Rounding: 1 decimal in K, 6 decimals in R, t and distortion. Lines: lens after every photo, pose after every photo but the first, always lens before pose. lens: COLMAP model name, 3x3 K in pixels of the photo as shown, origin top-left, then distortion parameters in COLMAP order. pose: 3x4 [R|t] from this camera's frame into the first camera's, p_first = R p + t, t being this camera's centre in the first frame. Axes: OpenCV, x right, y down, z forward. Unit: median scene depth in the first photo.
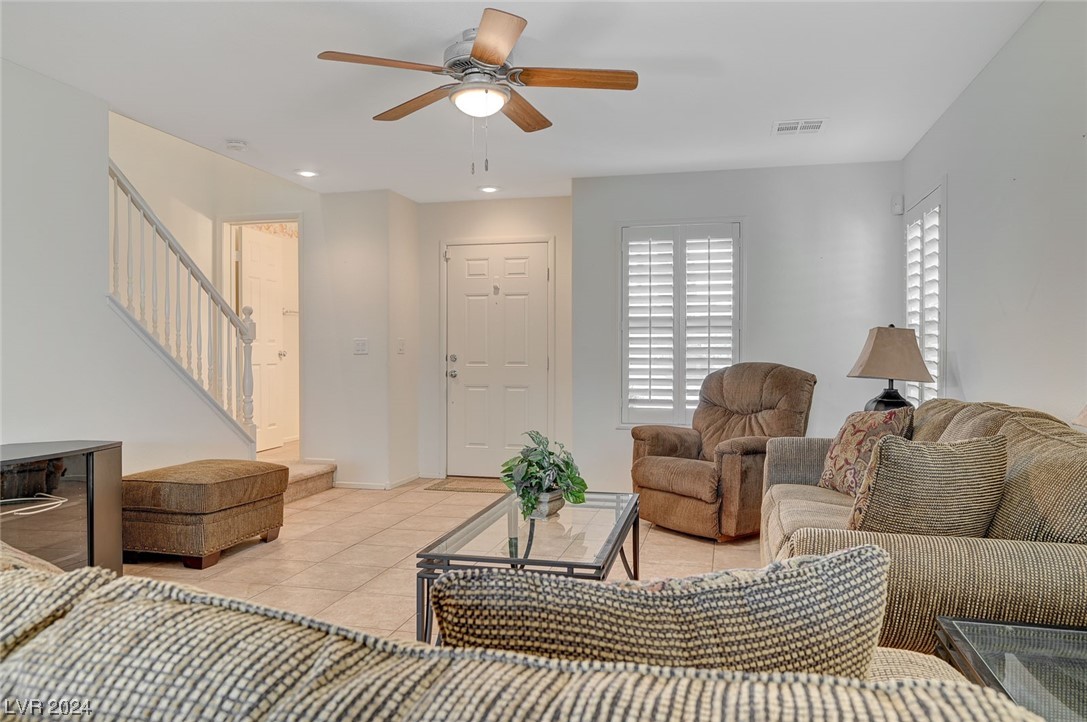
lens RADIAL K [[754.8, 0, 543.5], [0, 754.8, 361.0], [0, 0, 1]] dist [-0.000783, -0.000196]
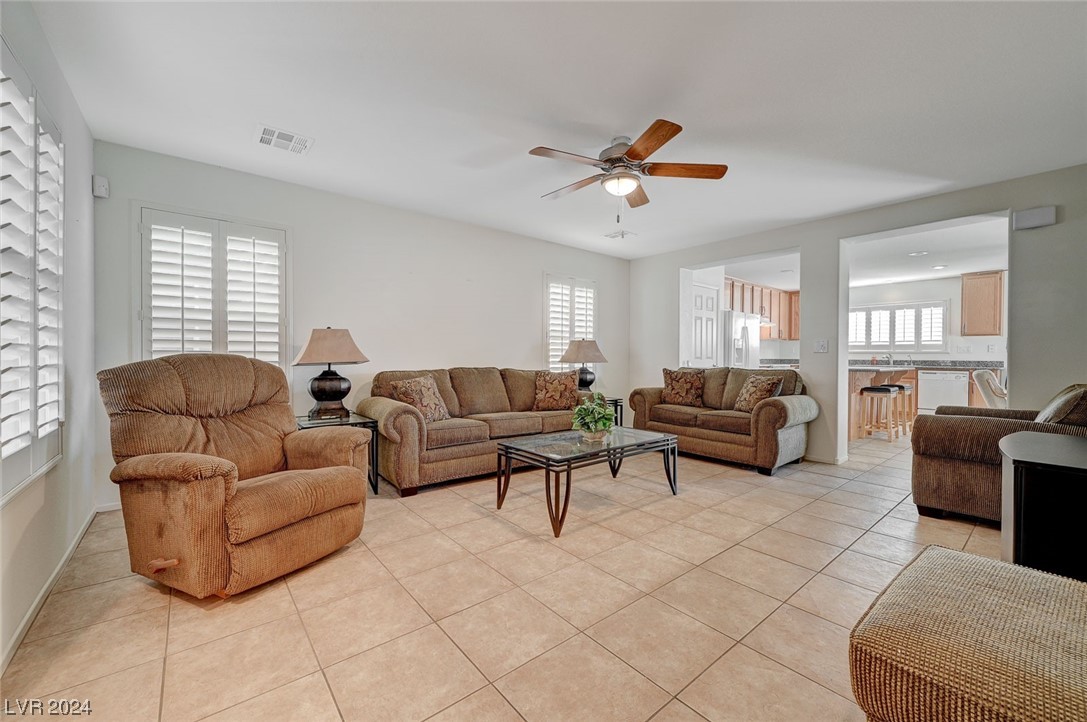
lens RADIAL K [[428.3, 0, 543.5], [0, 428.3, 361.0], [0, 0, 1]] dist [-0.000323, 0.000087]
pose [[-0.799706, -0.016211, 0.600173, -0.248305], [-0.000642, 0.999658, 0.026146, 0.000165], [-0.600392, 0.020524, -0.799443, 0.911869]]
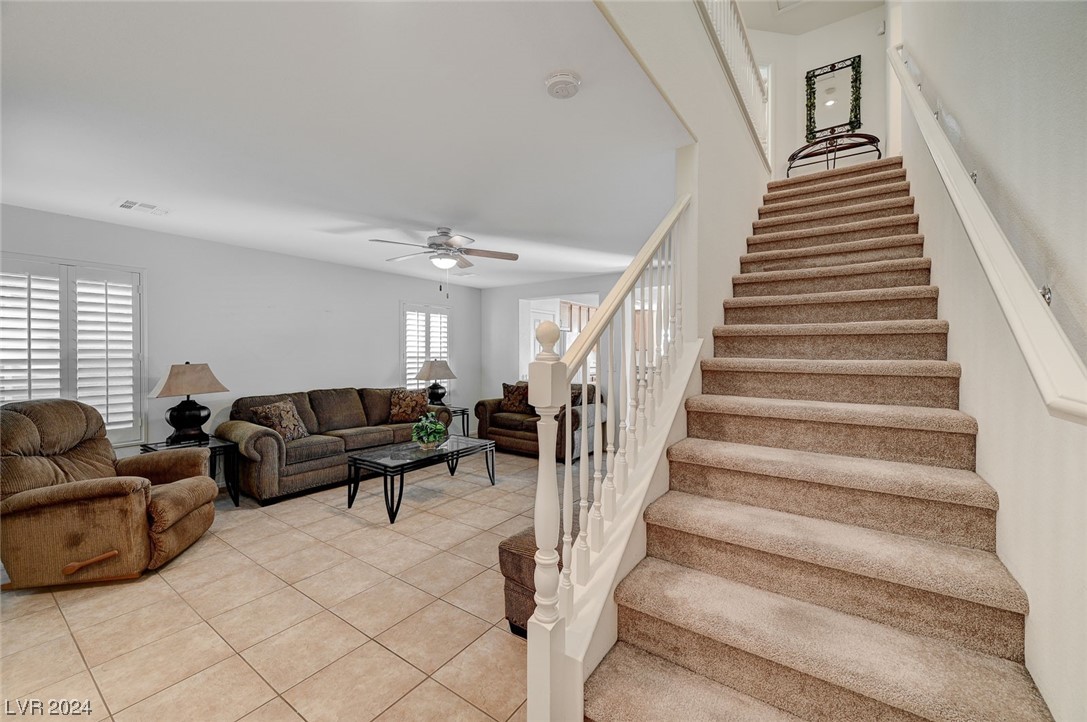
lens RADIAL K [[429.6, 0, 543.8], [0, 429.6, 354.5], [0, 0, 1]] dist [-0.000419, 0.000255]
pose [[-0.929803, -0.007829, 0.367974, -0.399879], [-0.000375, 0.999793, 0.020326, -0.051337], [-0.368057, 0.018761, -0.929614, 1.021622]]
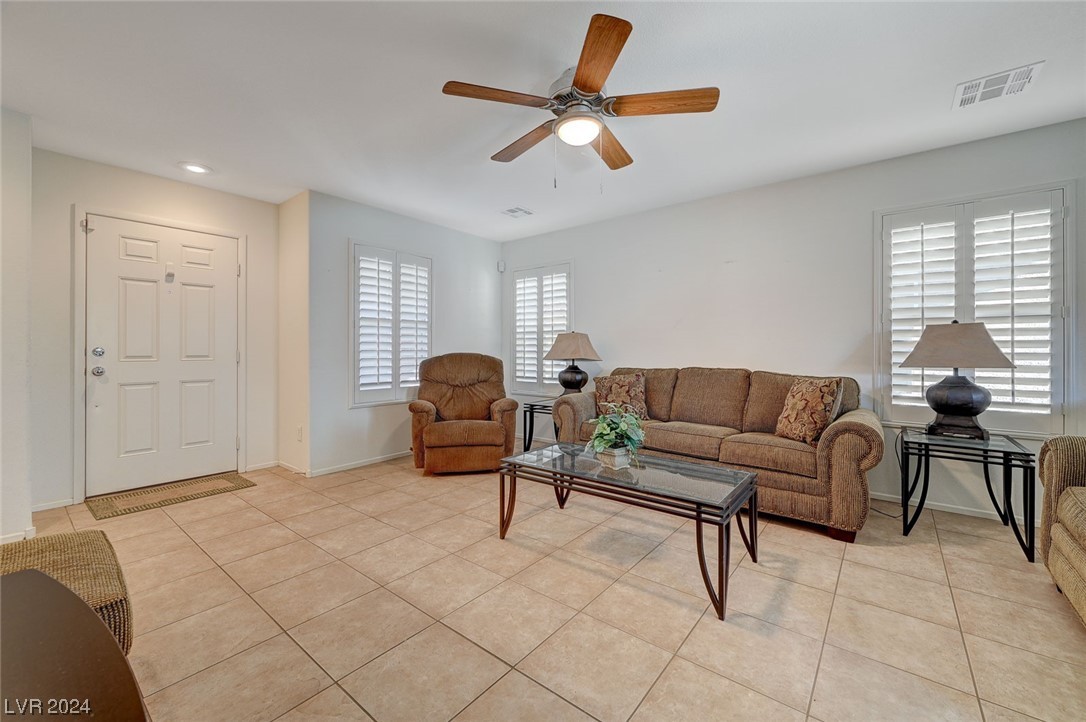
lens RADIAL K [[432.7, 0, 547.0], [0, 432.7, 347.2], [0, 0, 1]] dist [-0.000891, 0.000016]
pose [[0.417262, 0.001754, 0.908784, -0.365733], [0.015379, 0.999841, -0.008990, 0.002733], [-0.908656, 0.017727, 0.417169, 0.384007]]
